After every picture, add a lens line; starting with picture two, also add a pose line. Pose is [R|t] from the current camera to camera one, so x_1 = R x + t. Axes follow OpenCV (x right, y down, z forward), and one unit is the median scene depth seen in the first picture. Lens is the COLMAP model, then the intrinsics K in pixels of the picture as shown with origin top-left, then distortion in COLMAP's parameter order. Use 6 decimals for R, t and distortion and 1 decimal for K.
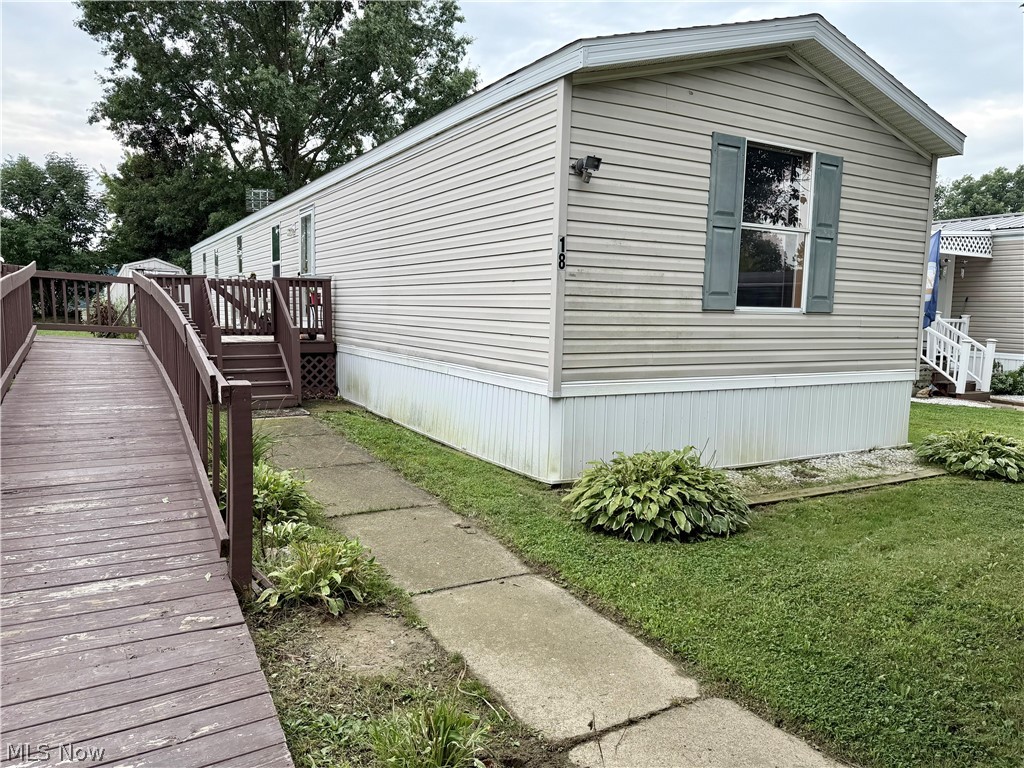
lens RADIAL K [[721.2, 0, 512.0], [0, 721.2, 384.0], [0, 0, 1]] dist [0.009739, 0.000713]
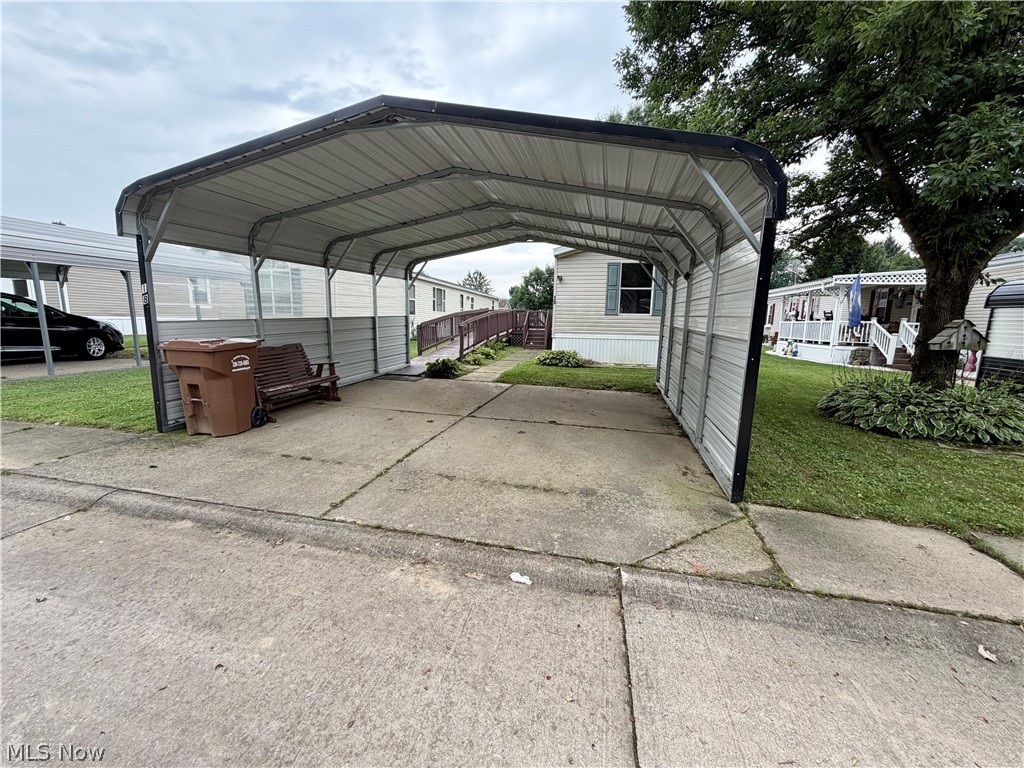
lens RADIAL K [[413.0, 0, 511.2], [0, 413.0, 383.4], [0, 0, 1]] dist [0.001236, 0.000207]
pose [[0.740595, 0.086895, -0.666309, 0.763993], [-0.071836, 0.996159, 0.050068, 0.093572], [0.668101, 0.010785, 0.743993, -0.447739]]
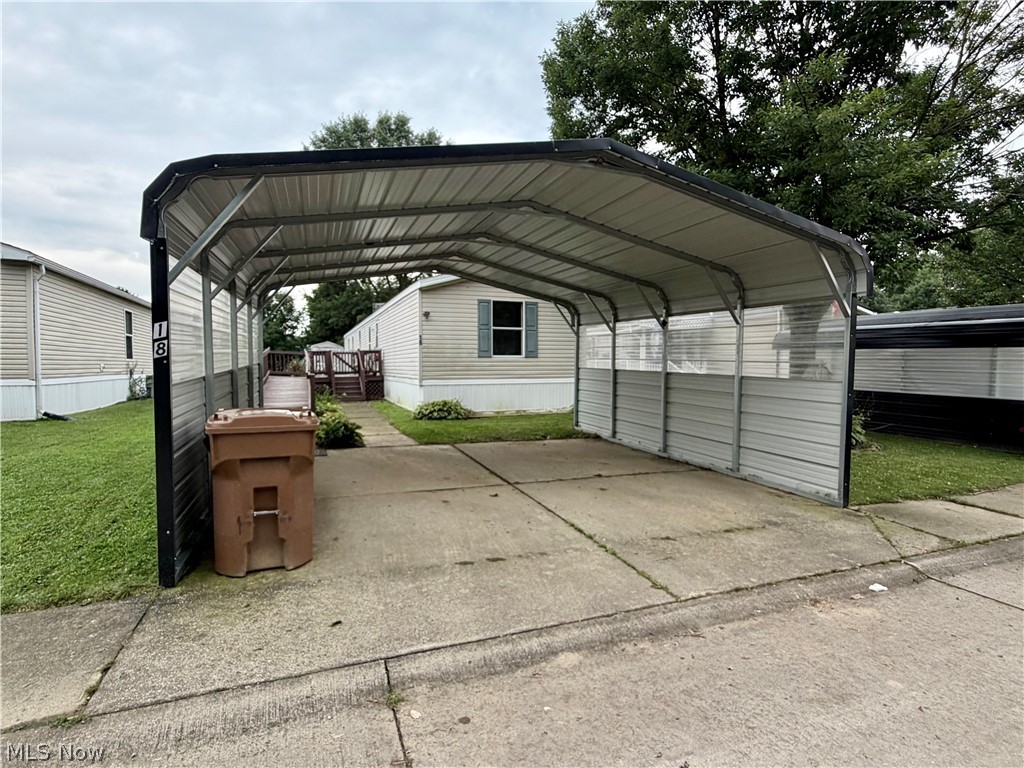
lens RADIAL K [[521.6, 0, 512.0], [0, 521.6, 384.0], [0, 0, 1]] dist [0.001133, -0.000323]
pose [[0.990250, -0.022800, -0.137423, 0.420995], [0.012825, 0.997247, -0.073039, 0.101553], [0.138710, 0.070565, 0.987816, -0.663162]]
